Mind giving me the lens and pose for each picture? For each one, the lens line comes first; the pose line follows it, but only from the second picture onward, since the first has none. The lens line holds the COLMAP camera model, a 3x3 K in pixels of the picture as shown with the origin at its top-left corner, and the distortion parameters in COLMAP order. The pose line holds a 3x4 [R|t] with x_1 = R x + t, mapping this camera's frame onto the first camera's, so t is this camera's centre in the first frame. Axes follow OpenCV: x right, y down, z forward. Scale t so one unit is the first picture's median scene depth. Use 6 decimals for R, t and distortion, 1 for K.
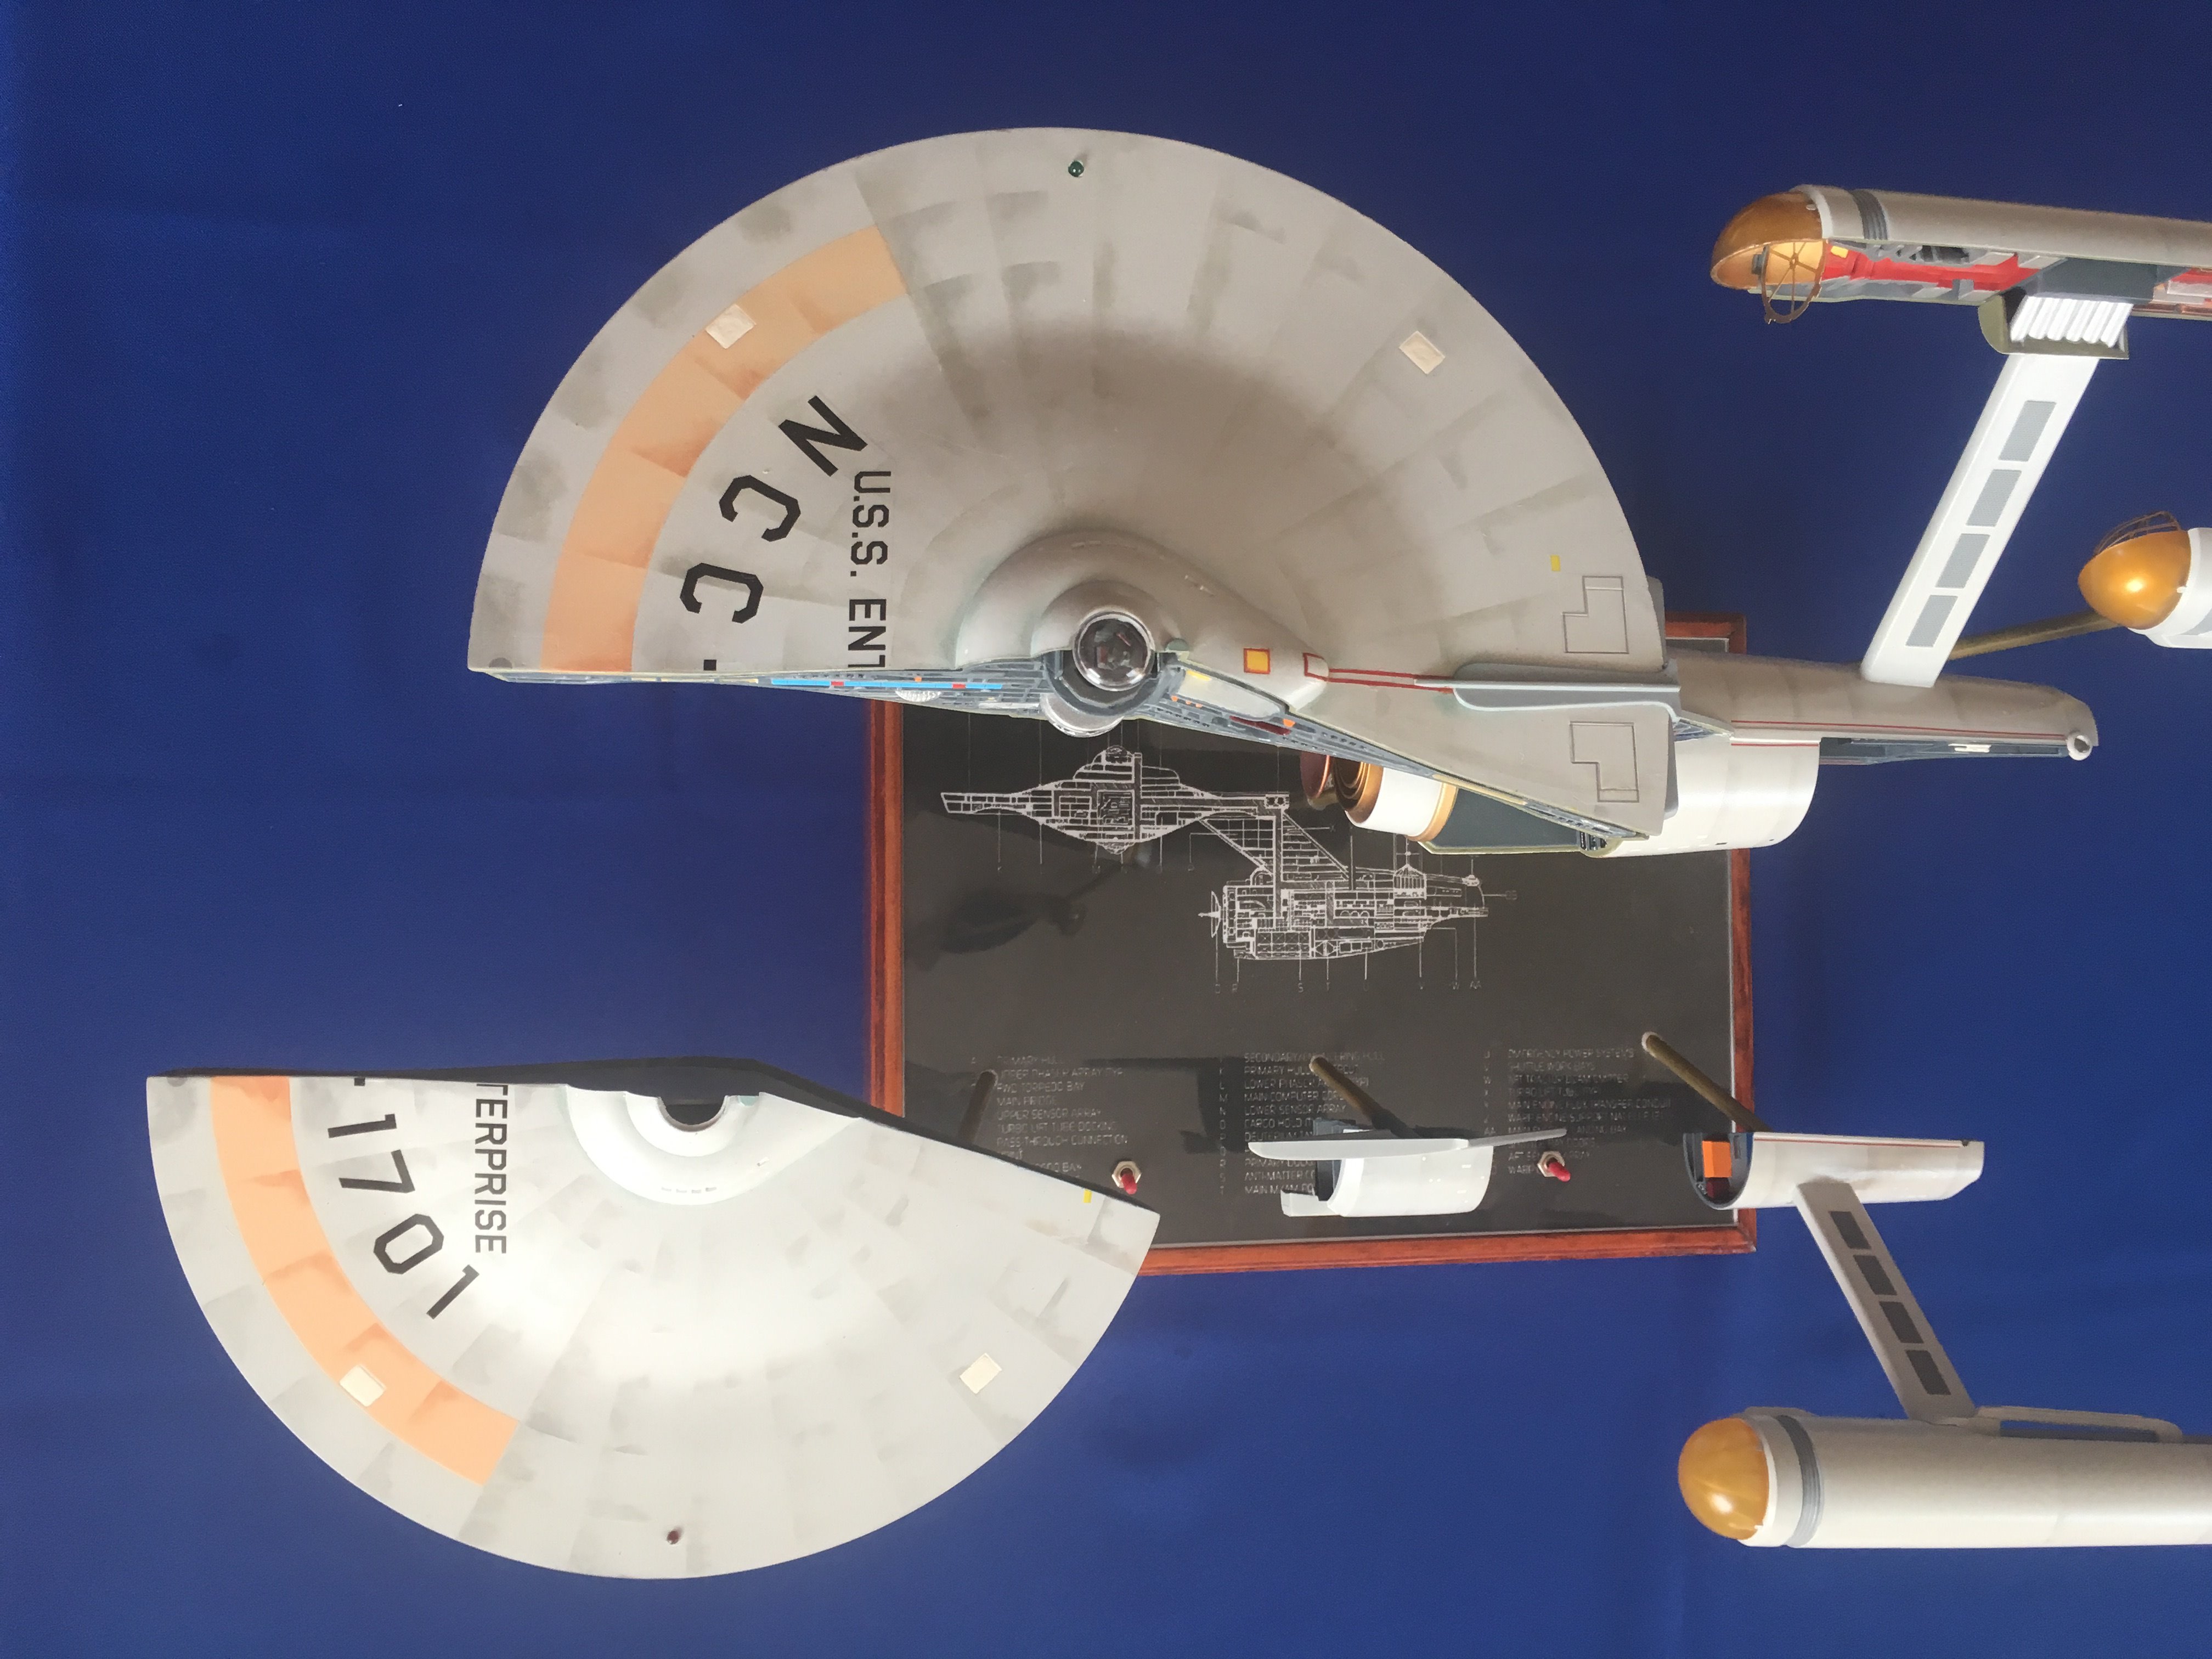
lens RADIAL K [[1917.9, 0, 1099.6], [0, 1917.9, 819.9], [0, 0, 1]] dist [0.075838, -0.128047]
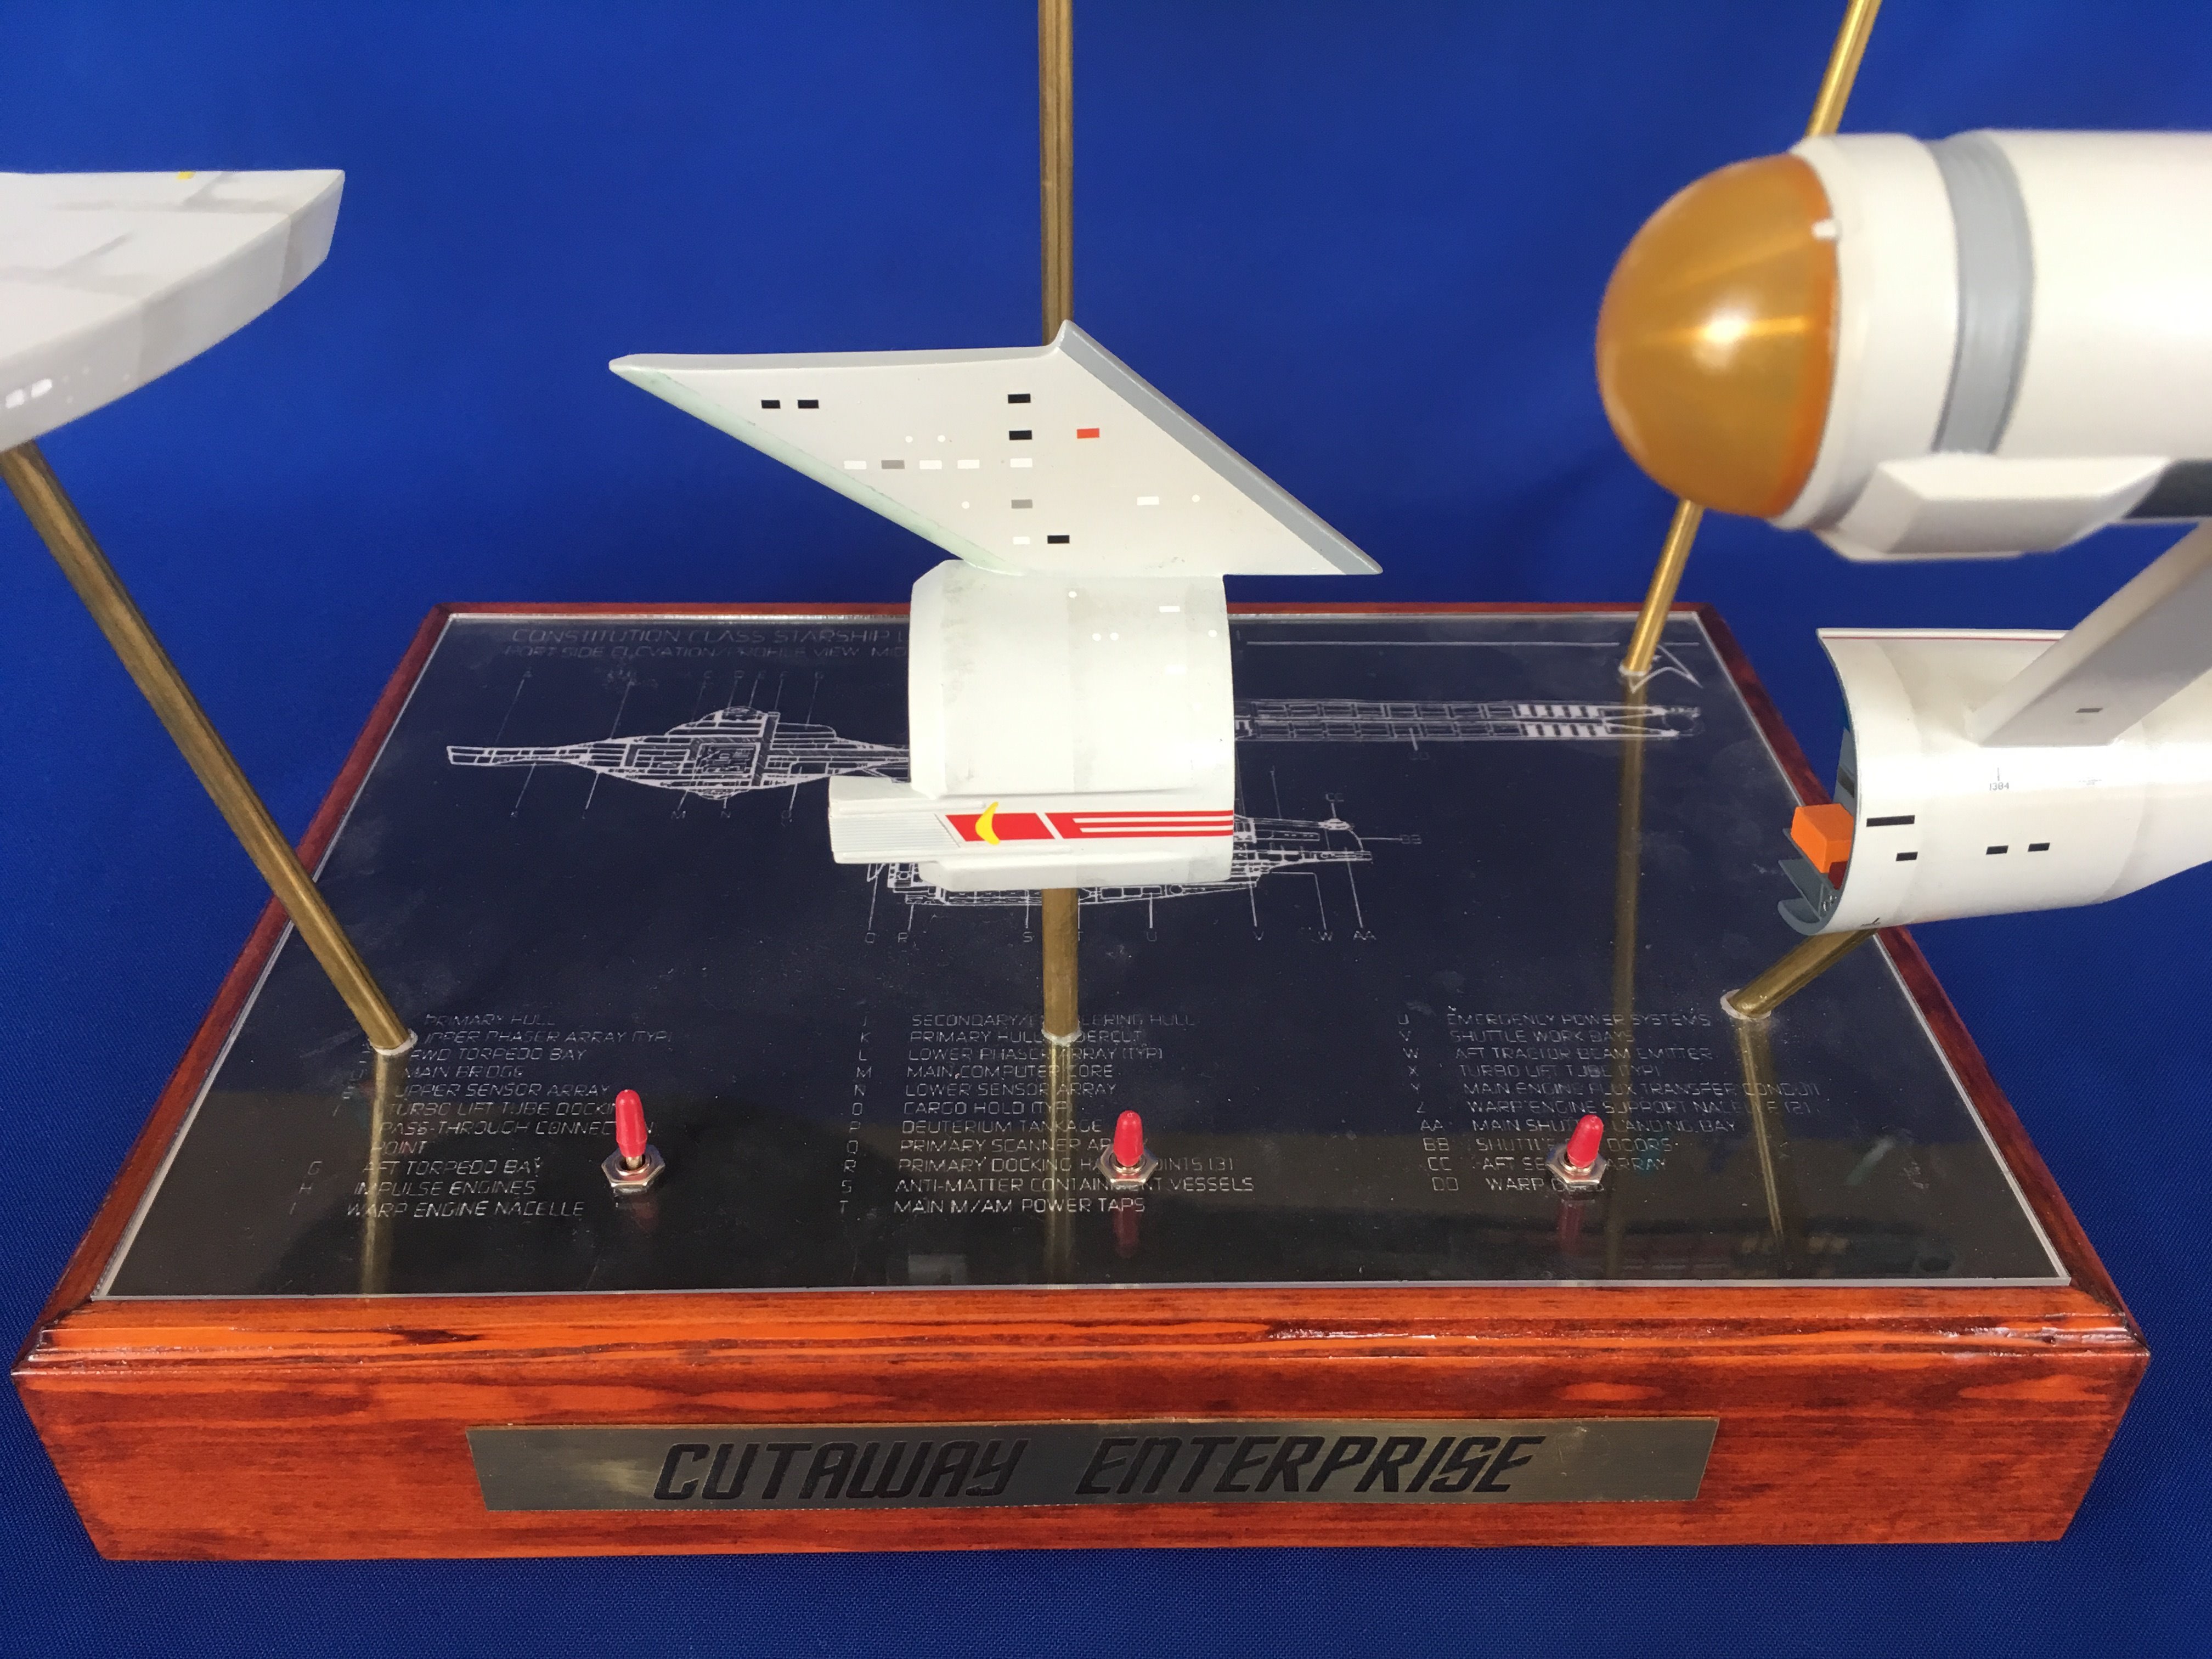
lens RADIAL K [[1917.9, 0, 1108.6], [0, 1917.9, 832.8], [0, 0, 1]] dist [0.075838, -0.128047]
pose [[0.984226, -0.154634, -0.085952, 0.180796], [0.025365, 0.604156, -0.796462, 0.510016], [0.175088, 0.781719, 0.598548, 0.661274]]
